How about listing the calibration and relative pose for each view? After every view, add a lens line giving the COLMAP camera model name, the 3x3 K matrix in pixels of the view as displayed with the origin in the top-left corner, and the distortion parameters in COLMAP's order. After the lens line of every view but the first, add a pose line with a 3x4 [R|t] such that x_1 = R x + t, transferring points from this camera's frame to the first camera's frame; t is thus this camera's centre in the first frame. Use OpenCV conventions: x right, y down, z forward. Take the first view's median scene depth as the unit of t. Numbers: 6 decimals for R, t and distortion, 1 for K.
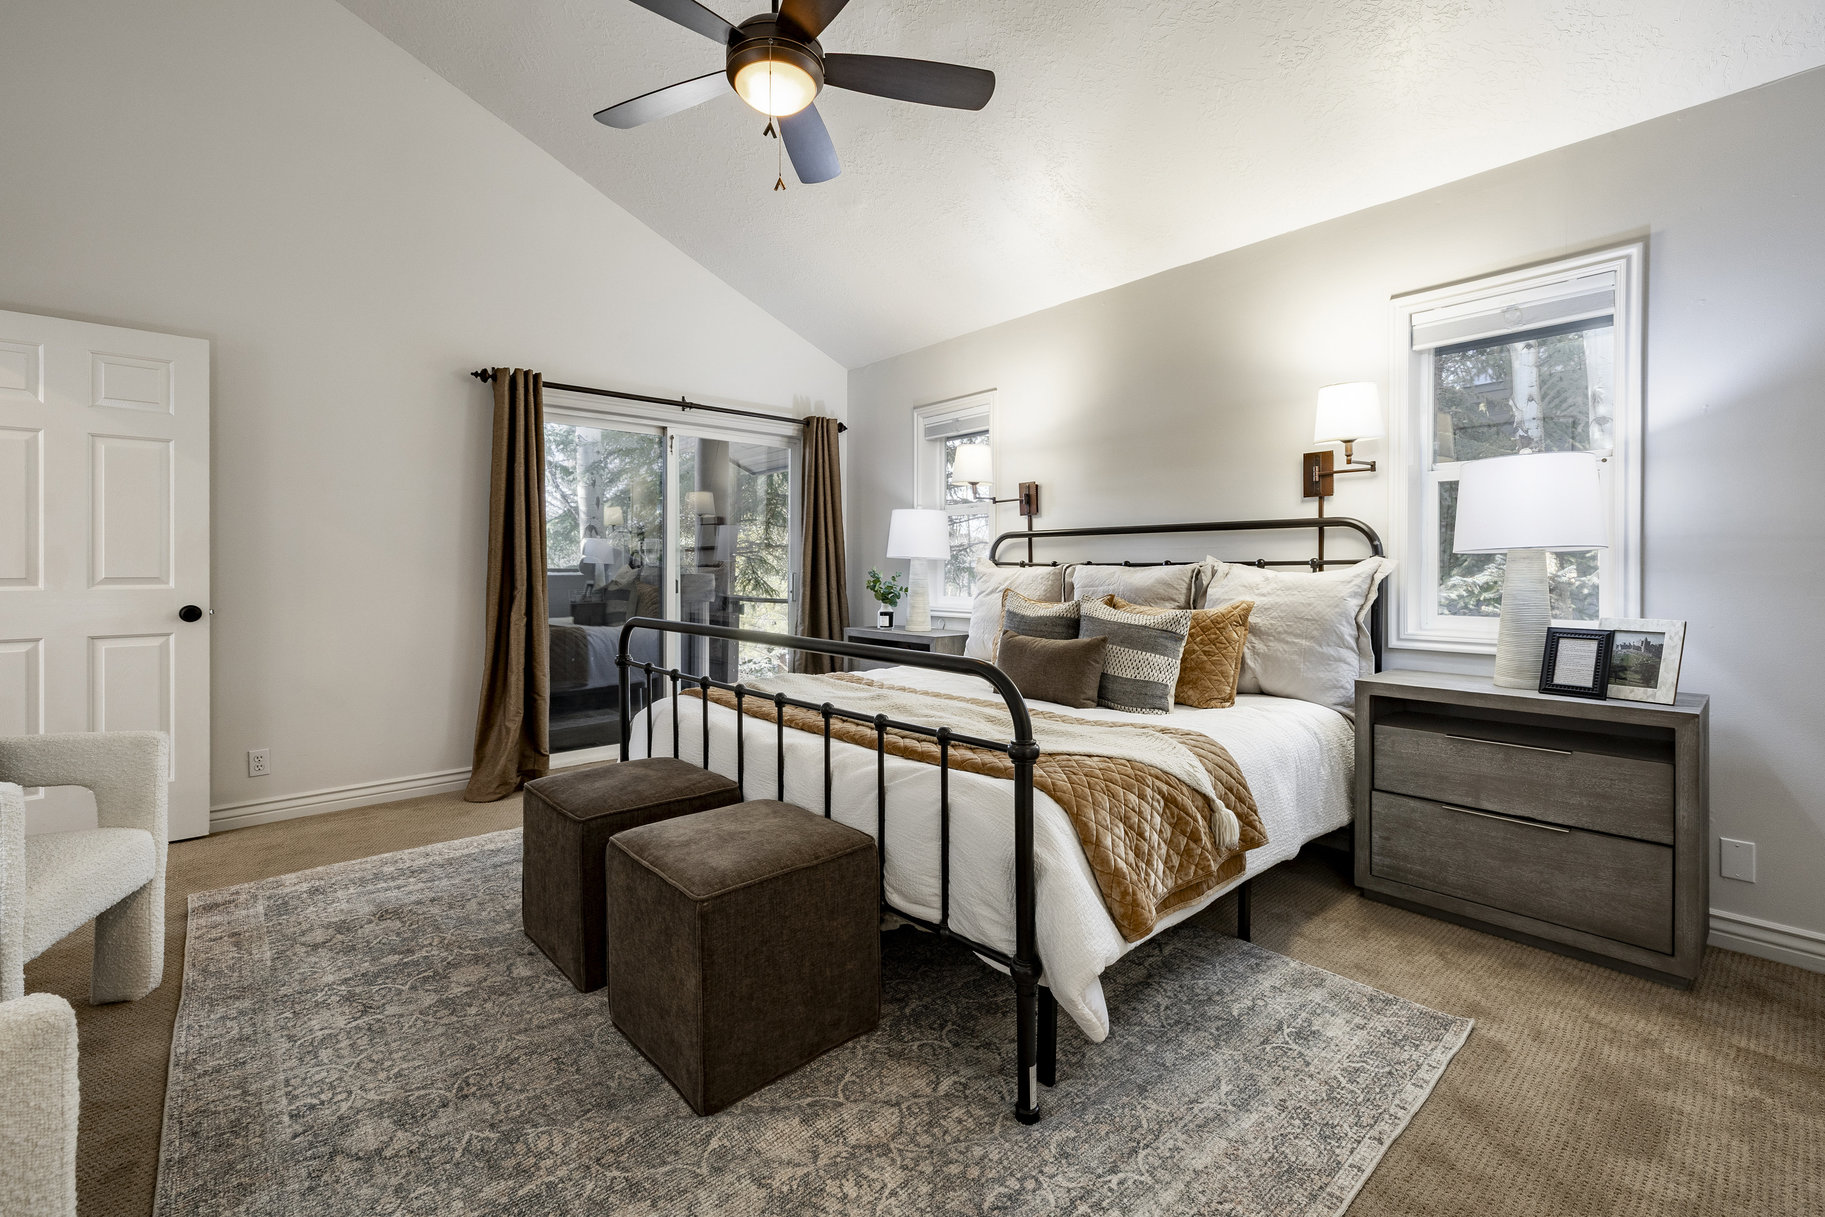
lens RADIAL K [[778.0, 0, 906.7], [0, 778.0, 576.8], [0, 0, 1]] dist [-0.007718, 0.000277]
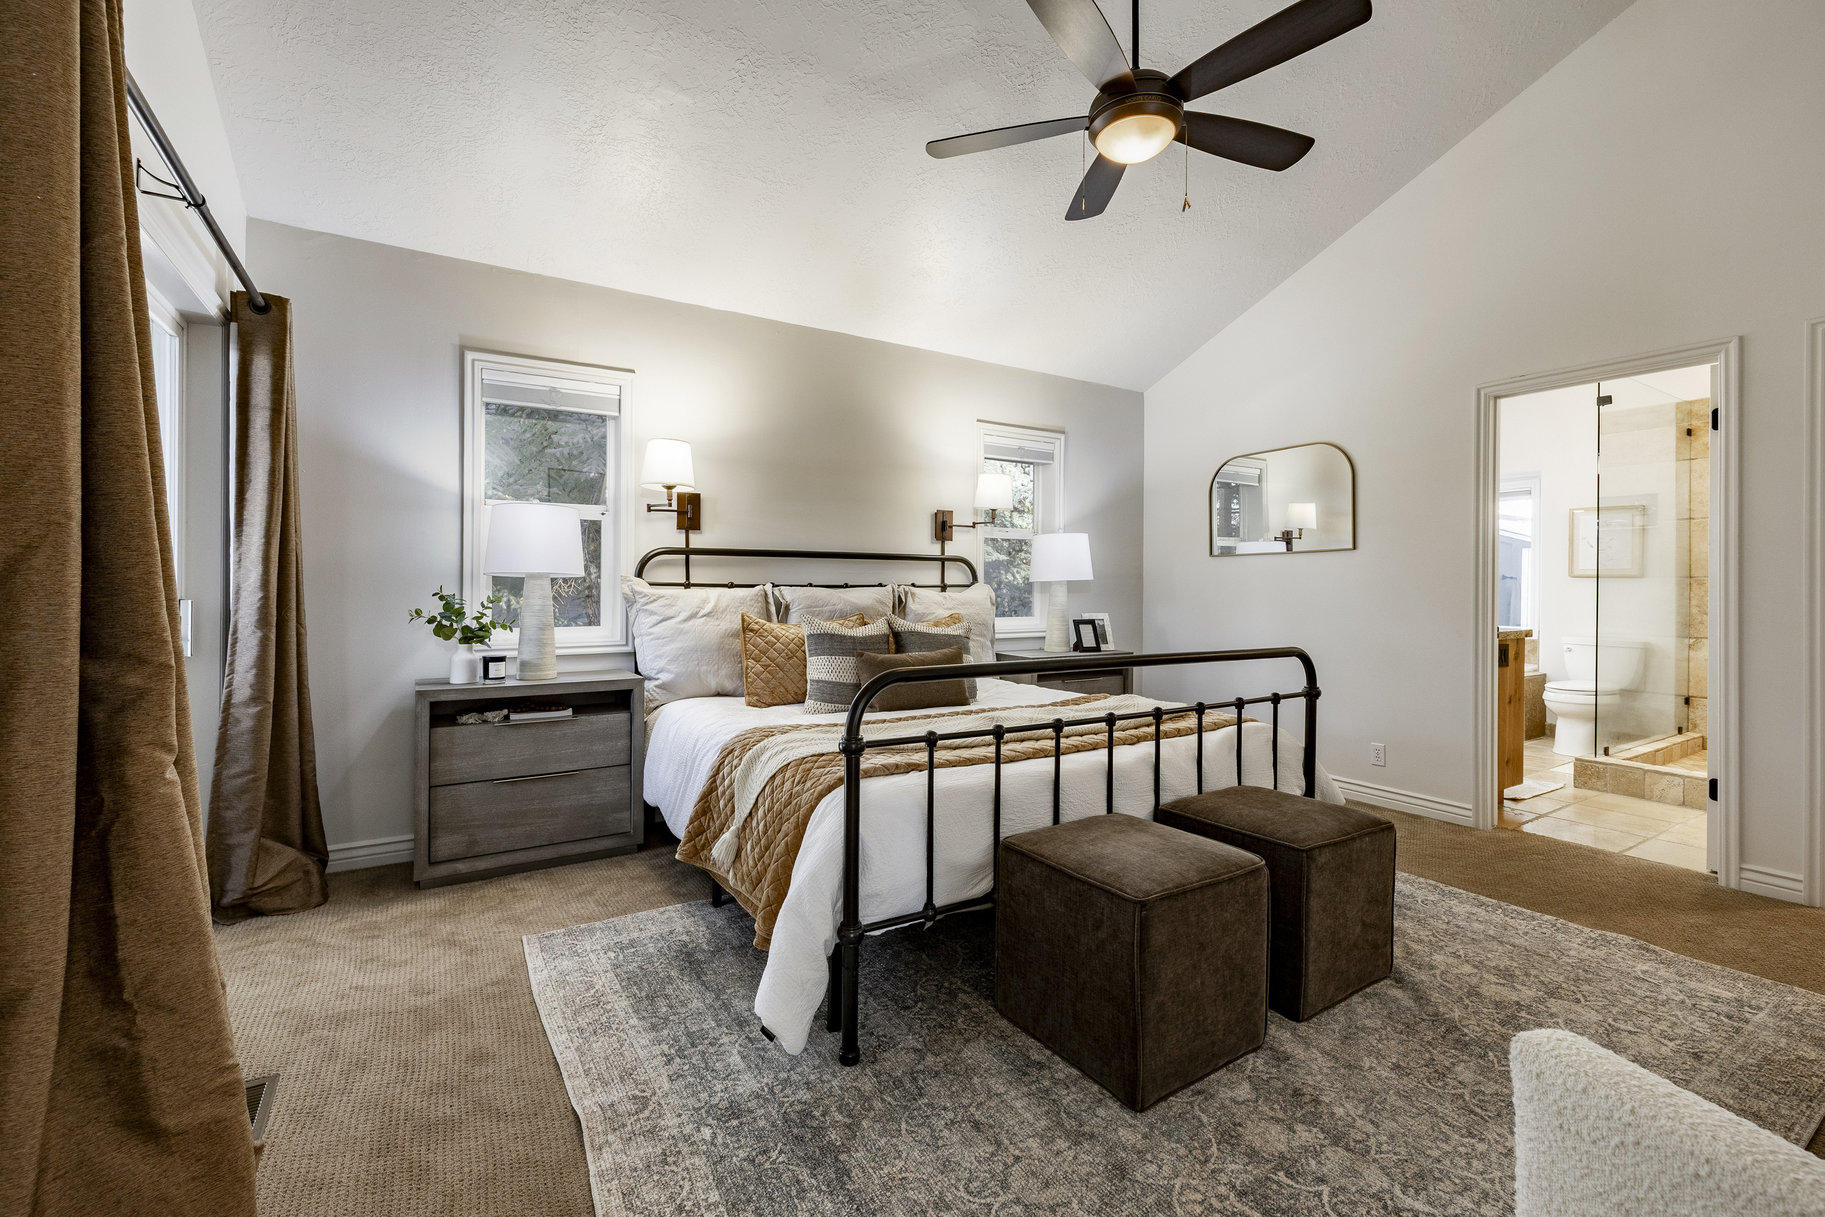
lens RADIAL K [[778.0, 0, 912.0], [0, 778.0, 593.2], [0, 0, 1]] dist [-0.007718, 0.000277]
pose [[0.163535, -0.001635, 0.986536, -0.924668], [0.010748, 0.999942, -0.000125, -0.005179], [-0.986479, 0.010624, 0.163543, 0.828427]]
